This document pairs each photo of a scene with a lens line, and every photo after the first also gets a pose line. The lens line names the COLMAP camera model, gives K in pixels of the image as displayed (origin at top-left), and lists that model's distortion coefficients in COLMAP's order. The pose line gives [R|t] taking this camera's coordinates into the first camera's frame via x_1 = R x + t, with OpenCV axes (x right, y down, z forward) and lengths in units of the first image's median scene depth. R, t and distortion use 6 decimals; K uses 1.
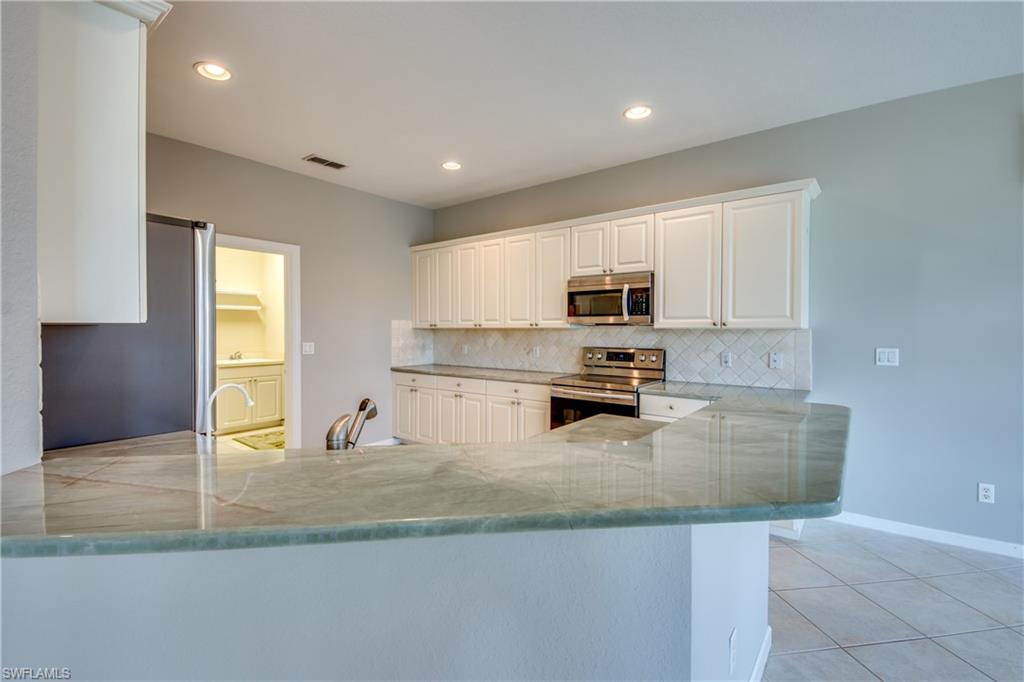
lens RADIAL K [[451.6, 0, 502.3], [0, 451.6, 335.1], [0, 0, 1]] dist [0.039477, -0.038883]
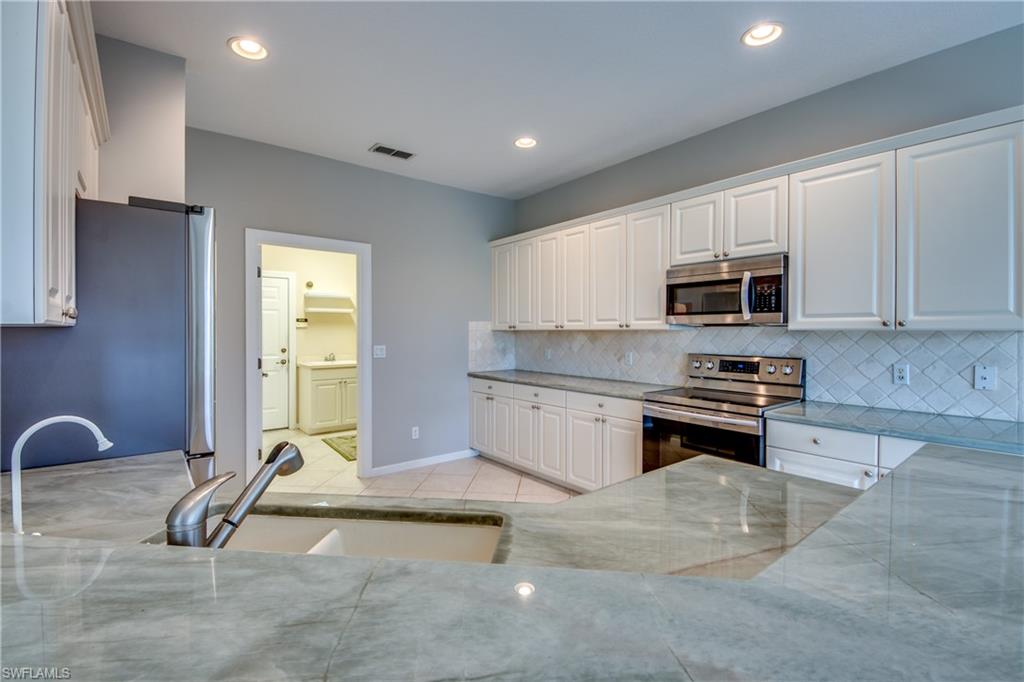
lens RADIAL K [[451.6, 0, 502.3], [0, 451.6, 335.1], [0, 0, 1]] dist [0.039477, -0.038883]
pose [[0.972945, 0.001433, -0.231033, 0.047156], [-0.002402, 0.999989, -0.003914, -0.002244], [0.231024, 0.004363, 0.972938, 0.151435]]
